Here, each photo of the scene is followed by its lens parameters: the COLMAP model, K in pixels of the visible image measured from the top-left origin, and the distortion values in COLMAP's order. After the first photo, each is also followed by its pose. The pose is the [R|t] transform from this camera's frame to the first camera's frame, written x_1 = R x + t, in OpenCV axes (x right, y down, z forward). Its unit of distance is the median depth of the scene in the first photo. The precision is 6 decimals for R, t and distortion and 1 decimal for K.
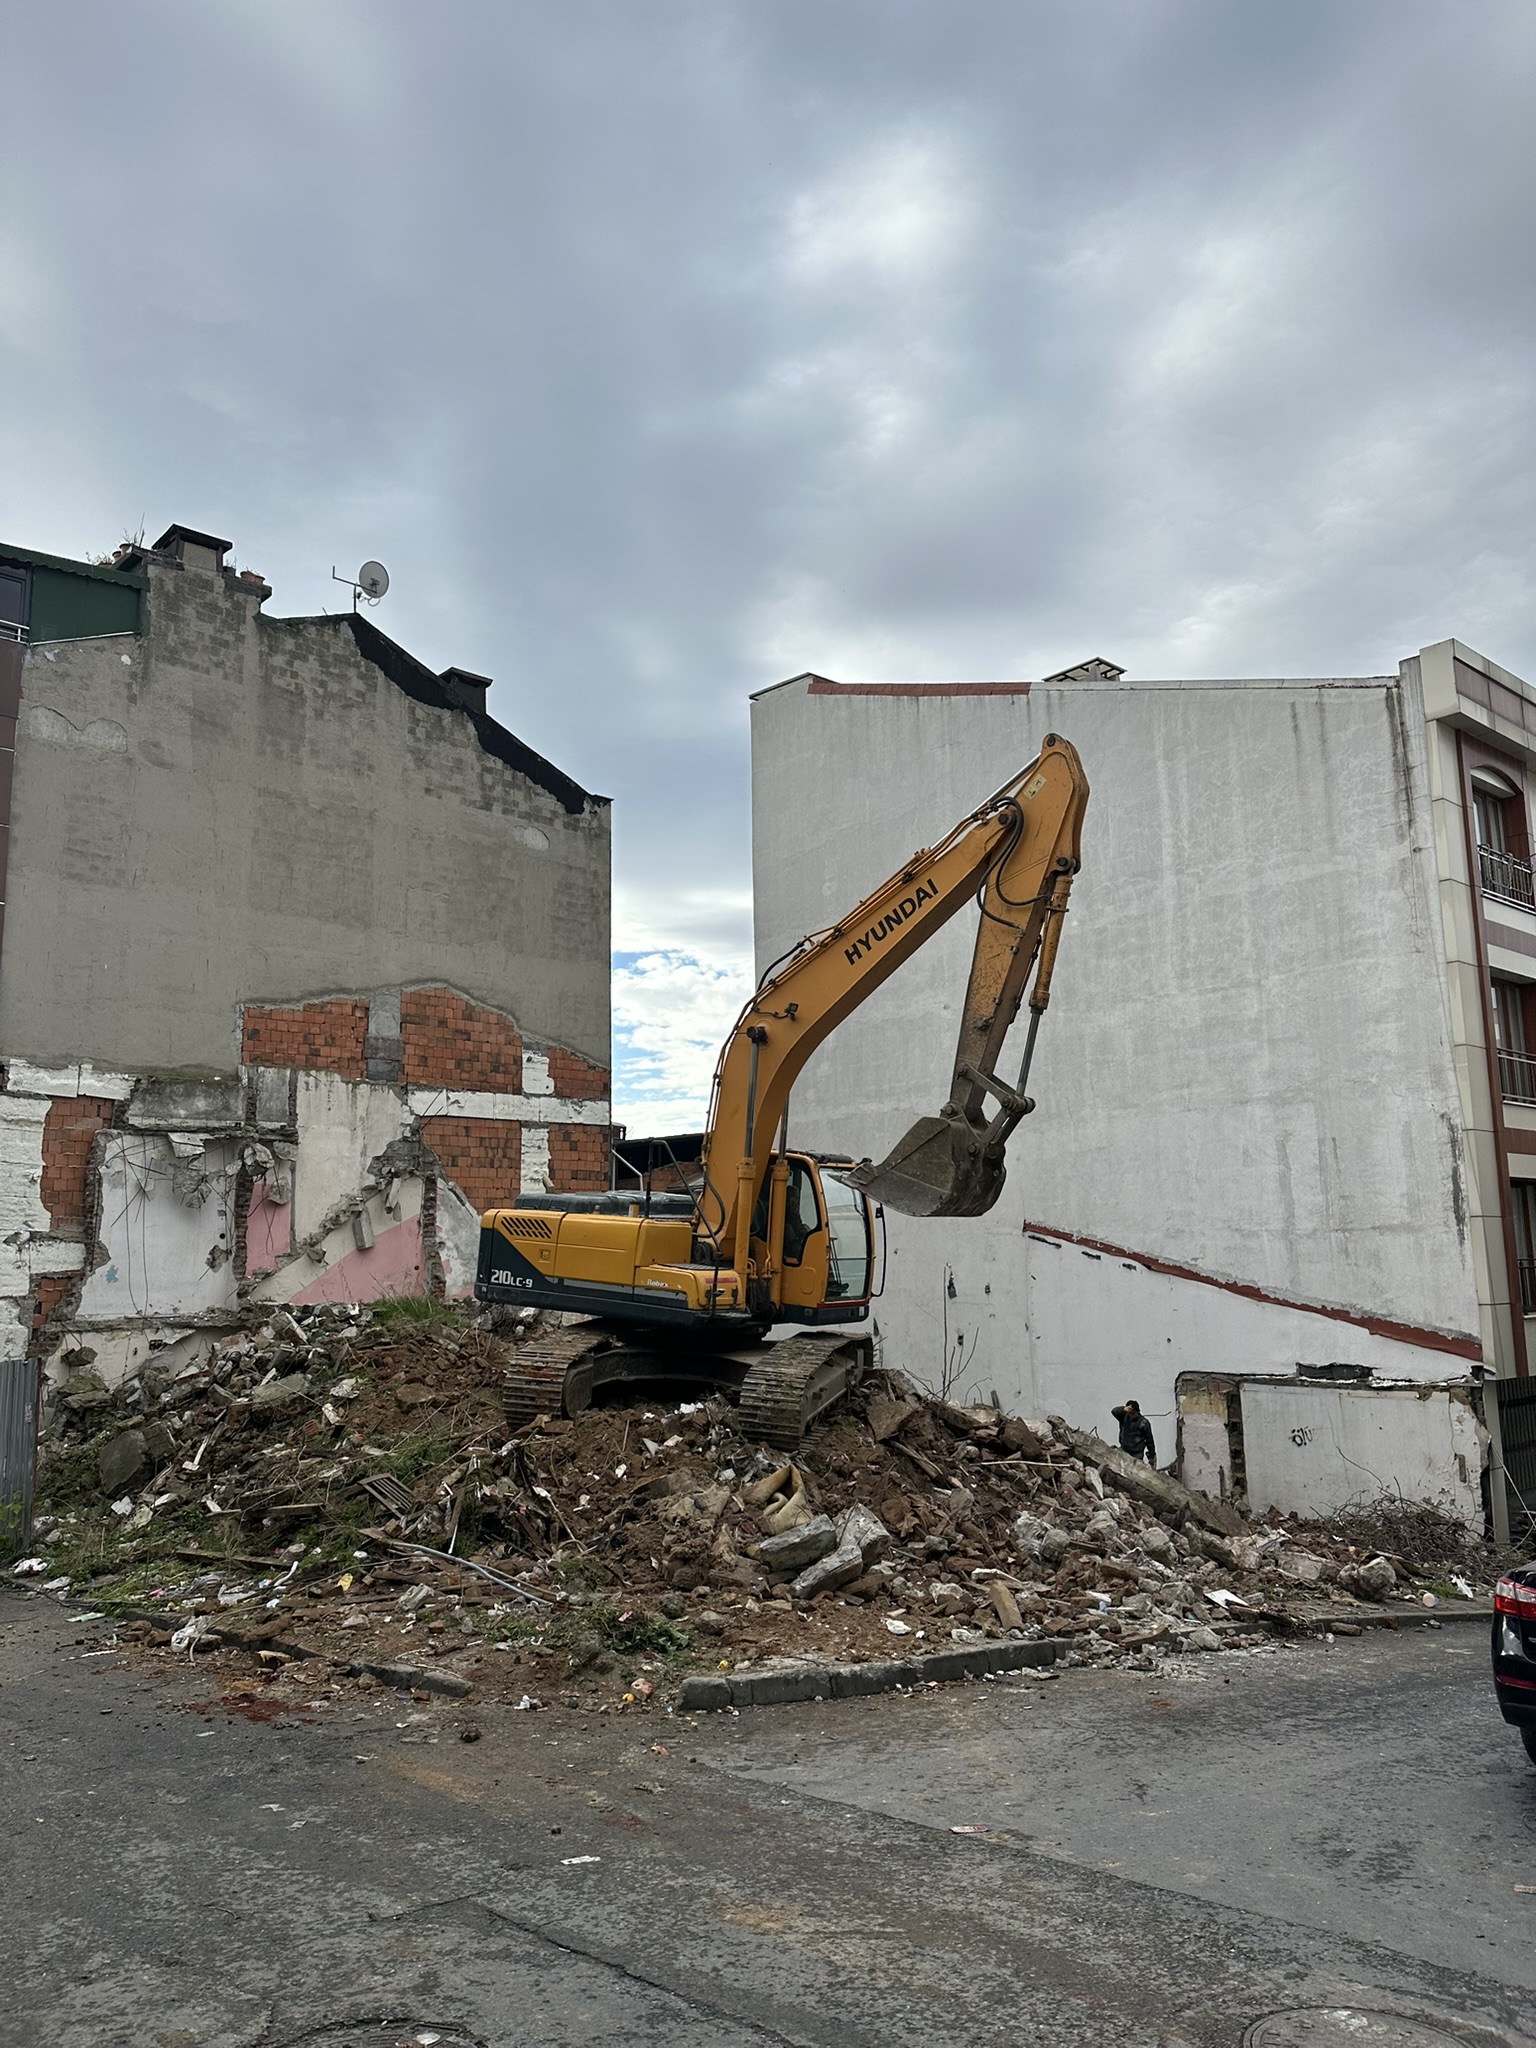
lens RADIAL K [[1421.6, 0, 777.1], [0, 1421.6, 1033.2], [0, 0, 1]] dist [0.184162, -0.383203]
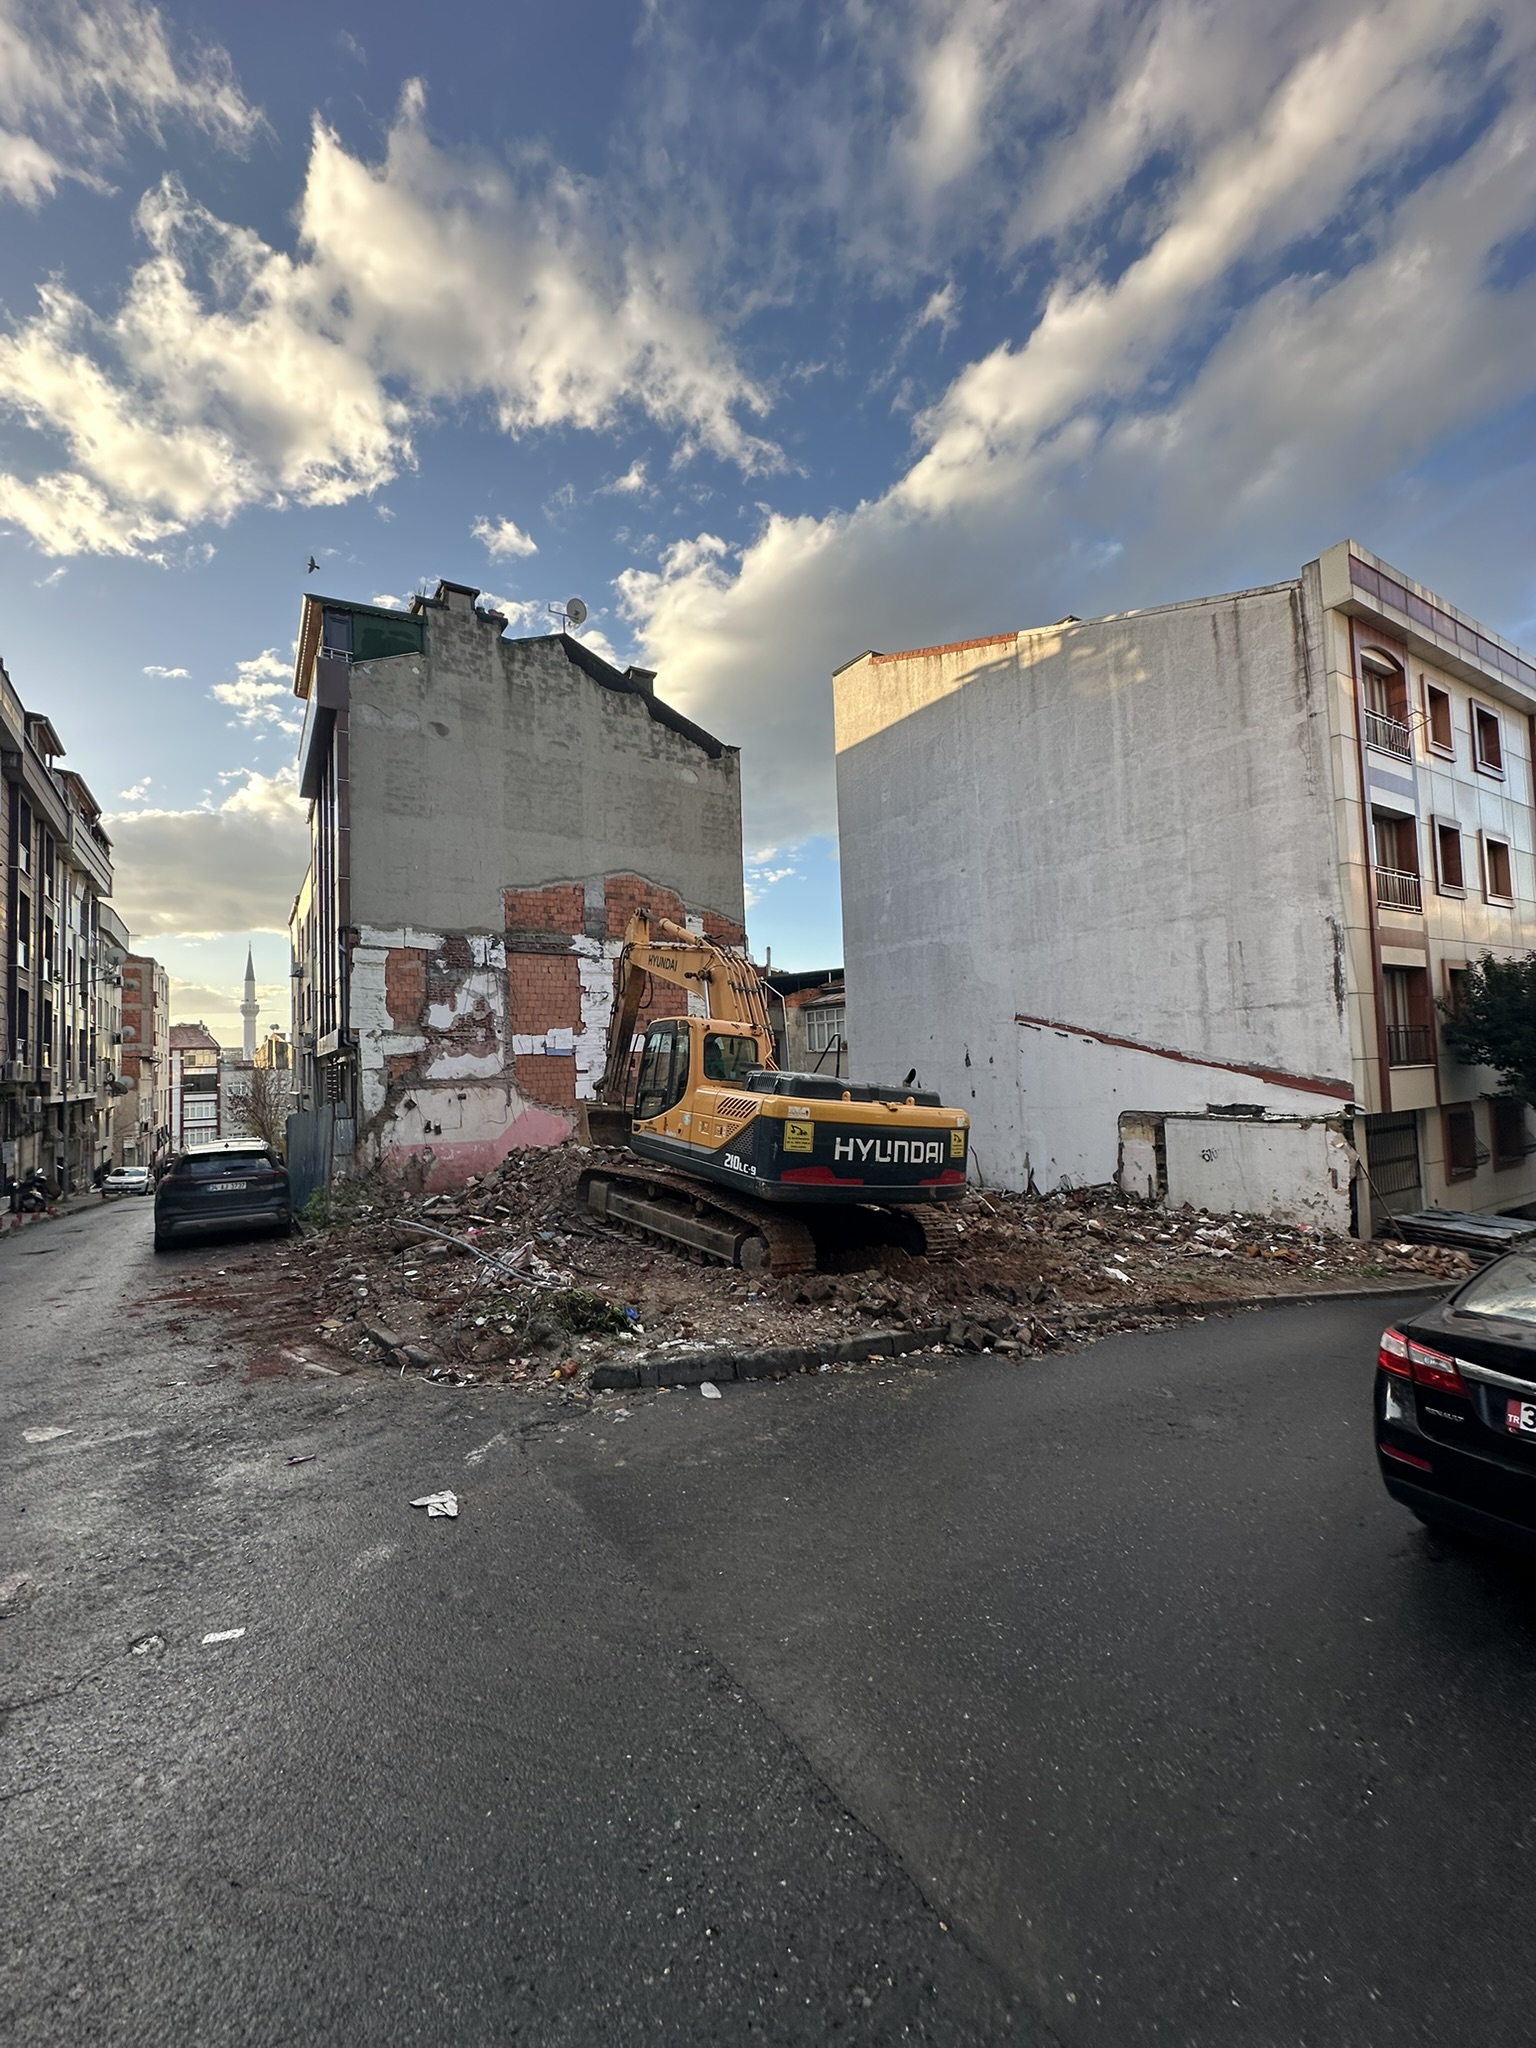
lens RADIAL K [[818.4, 0, 764.7], [0, 818.4, 1022.9], [0, 0, 1]] dist [-0.001952, 0.000049]
pose [[0.984361, -0.022768, -0.174686, 0.067152], [0.042801, 0.992810, 0.111786, 0.037340], [0.170885, -0.117514, 0.978258, 0.142380]]
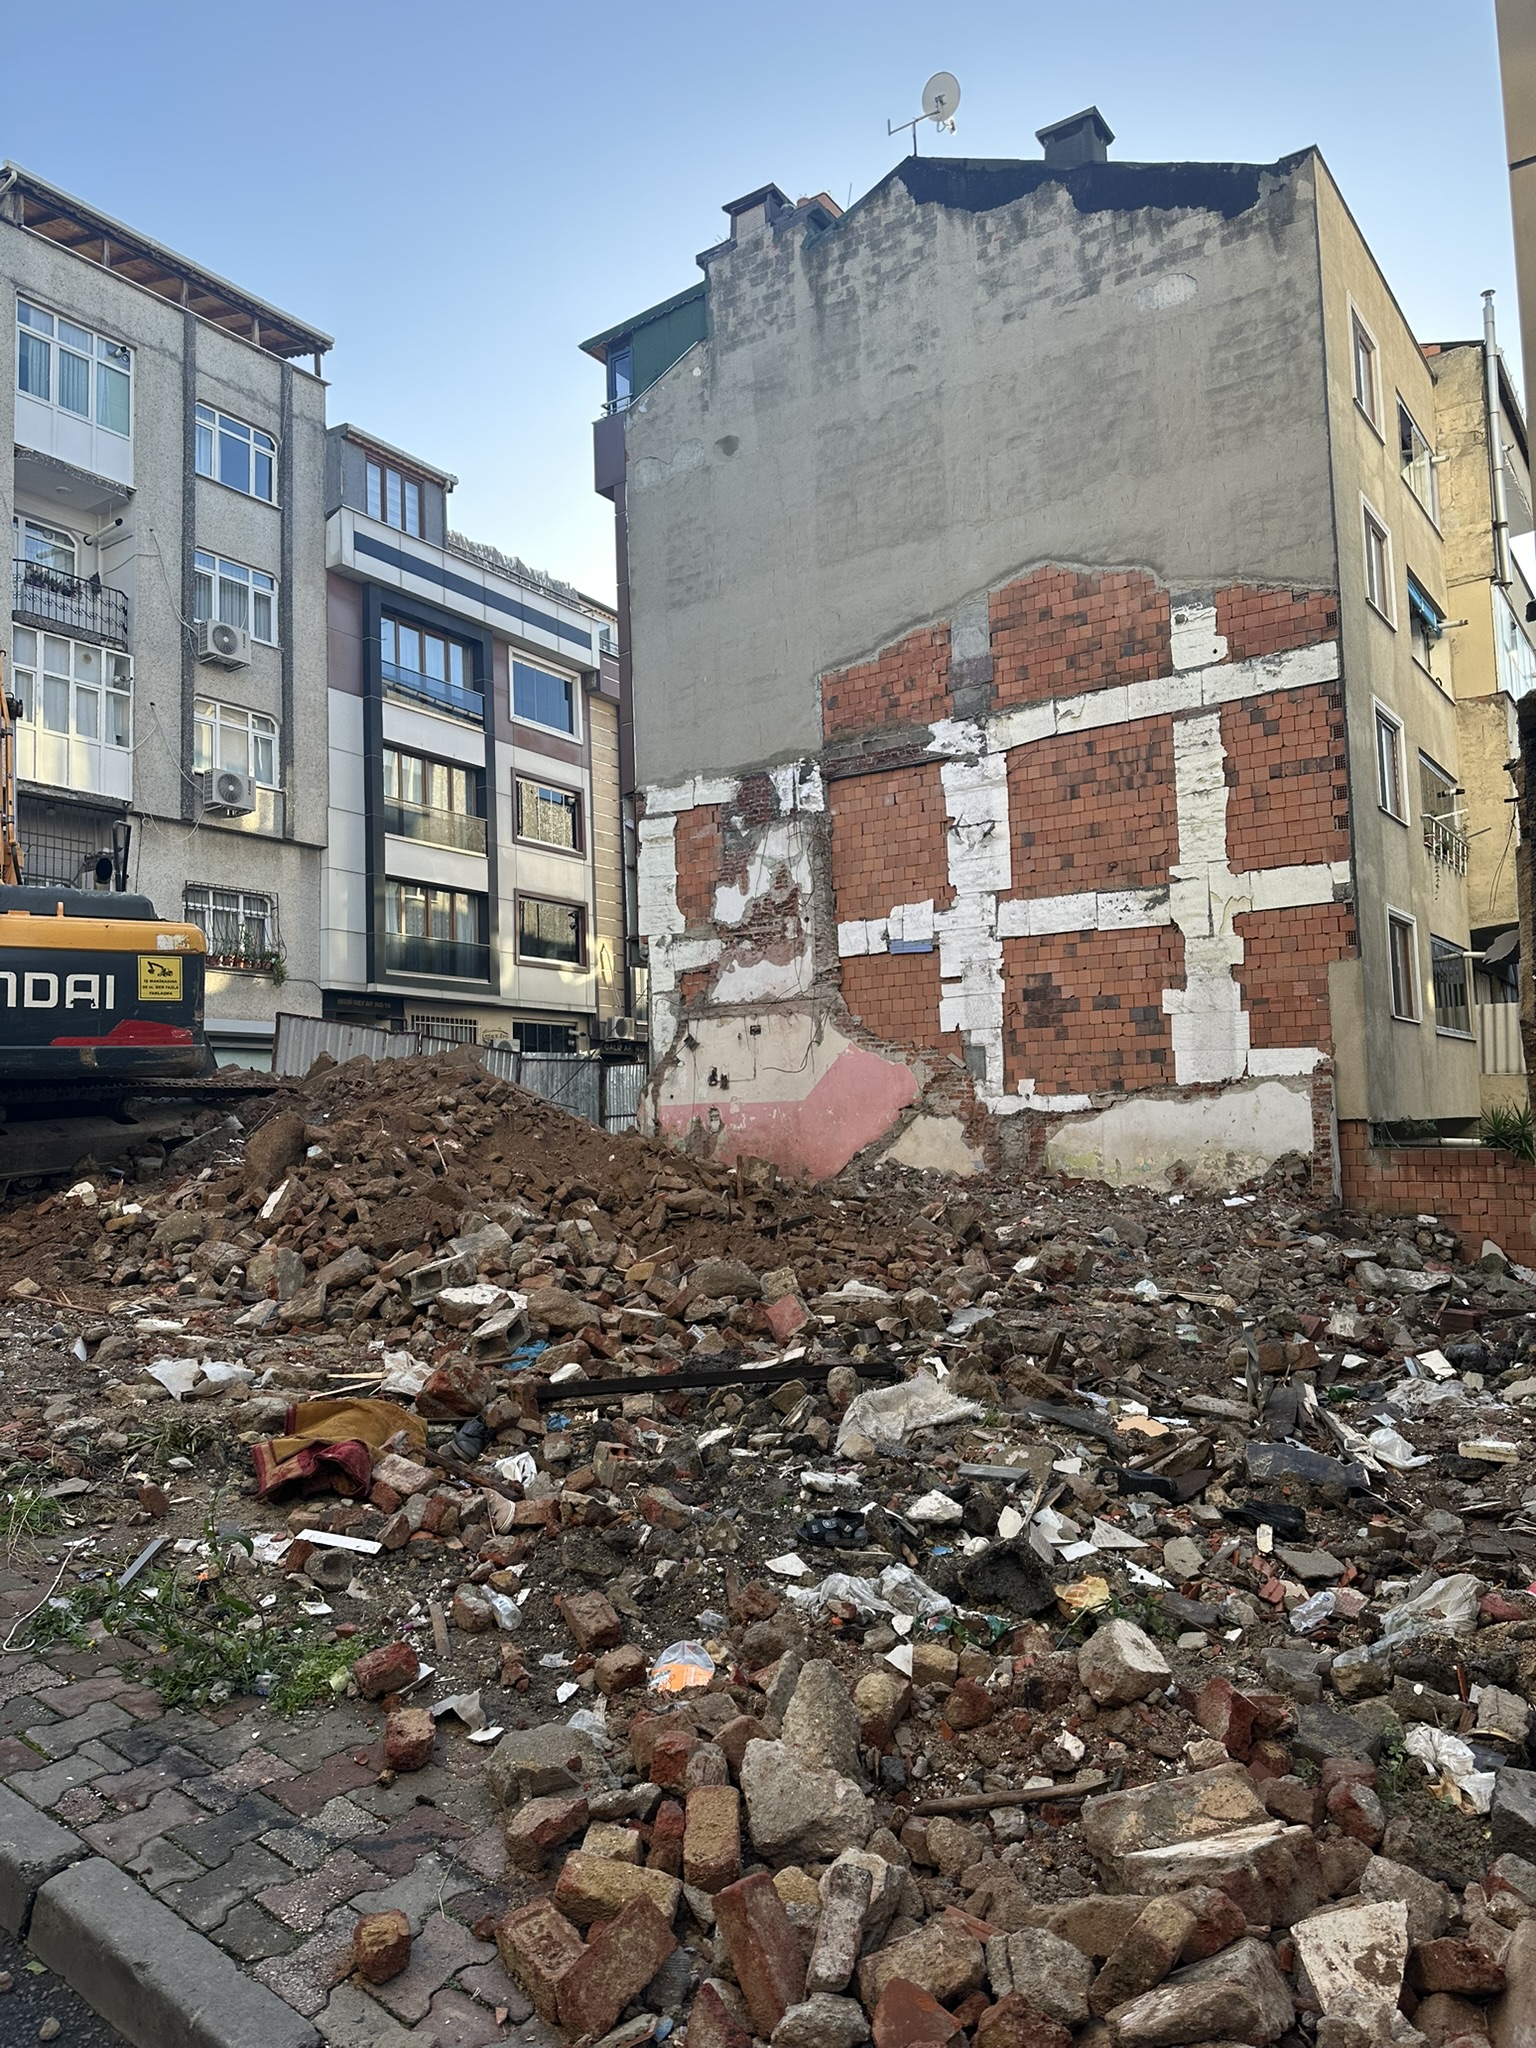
lens RADIAL K [[1411.0, 0, 776.8], [0, 1411.0, 1018.8], [0, 0, 1]] dist [0.186290, -0.343896]
pose [[0.229668, -0.065762, -0.971045, 0.483701], [0.178688, 0.983604, -0.024350, 0.208639], [0.956725, -0.167921, 0.237653, 0.696209]]
